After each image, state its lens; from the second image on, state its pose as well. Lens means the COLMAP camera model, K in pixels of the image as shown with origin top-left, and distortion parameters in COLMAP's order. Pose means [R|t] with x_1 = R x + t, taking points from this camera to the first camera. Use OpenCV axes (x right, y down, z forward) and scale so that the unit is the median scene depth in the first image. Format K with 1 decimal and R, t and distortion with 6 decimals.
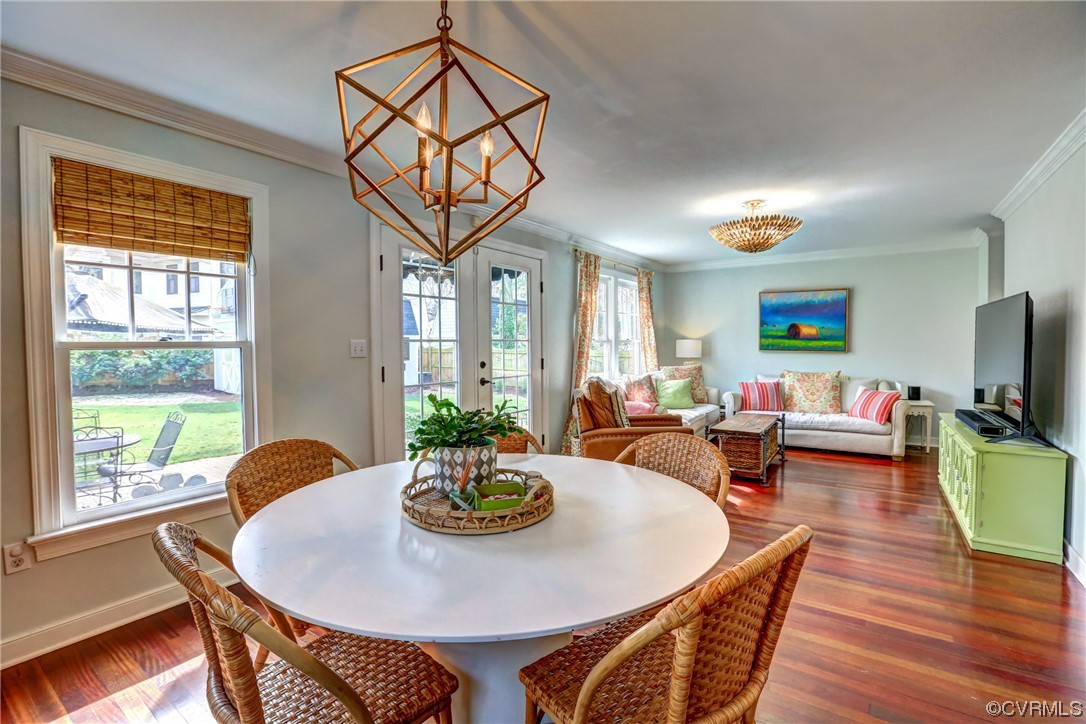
lens RADIAL K [[493.3, 0, 535.2], [0, 493.3, 356.9], [0, 0, 1]] dist [-0.048671, 0.012486]
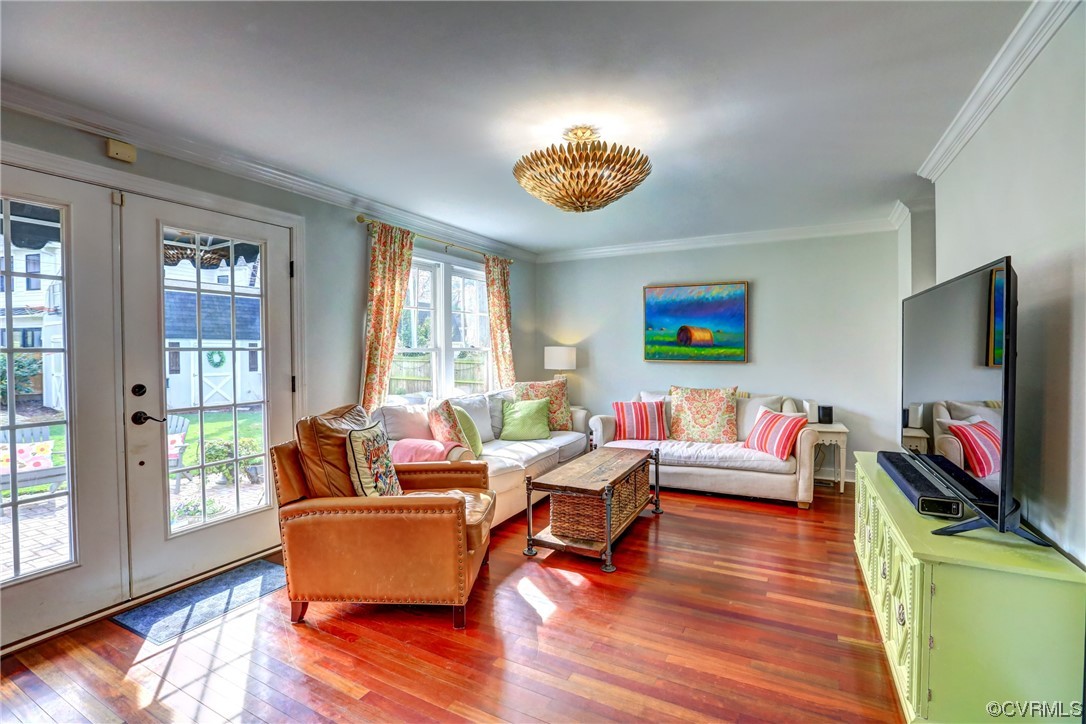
lens RADIAL K [[493.3, 0, 536.2], [0, 493.3, 356.5], [0, 0, 1]] dist [-0.048671, 0.012486]
pose [[0.992966, -0.002985, 0.118358, 0.232838], [0.004569, 0.999904, -0.013110, -0.011609], [-0.118308, 0.013558, 0.992884, 0.275887]]
